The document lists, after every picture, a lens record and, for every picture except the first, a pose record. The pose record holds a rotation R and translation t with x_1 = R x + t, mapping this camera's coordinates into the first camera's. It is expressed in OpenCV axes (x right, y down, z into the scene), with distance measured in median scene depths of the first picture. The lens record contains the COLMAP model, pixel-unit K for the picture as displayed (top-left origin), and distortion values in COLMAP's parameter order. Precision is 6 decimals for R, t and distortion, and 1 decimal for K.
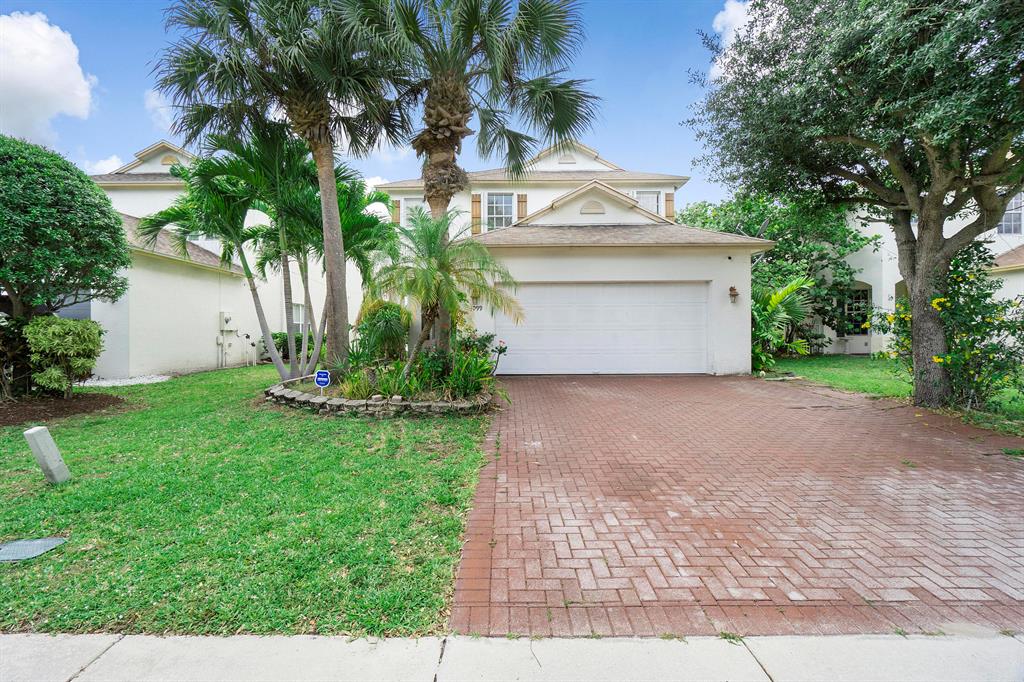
lens RADIAL K [[443.3, 0, 505.4], [0, 443.3, 309.0], [0, 0, 1]] dist [-0.007148, 0.001028]
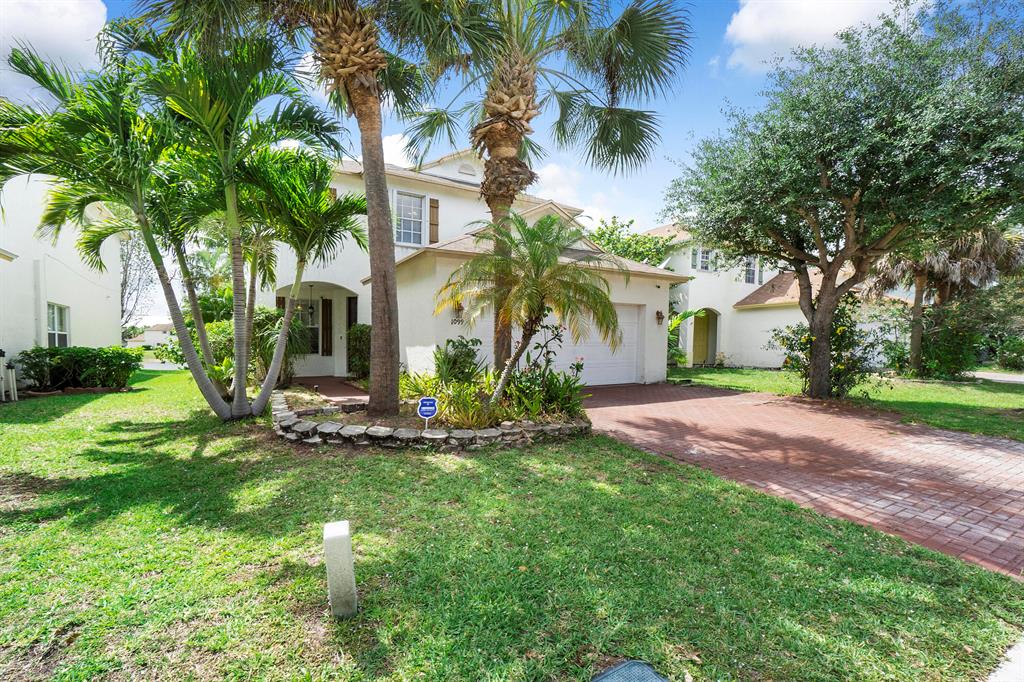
lens RADIAL K [[443.3, 0, 508.7], [0, 443.3, 342.8], [0, 0, 1]] dist [-0.007148, 0.001028]
pose [[0.852560, 0.007551, 0.522575, -0.702892], [-0.030466, 0.998913, 0.035271, 0.010112], [-0.521741, -0.045992, 0.851863, 0.258612]]
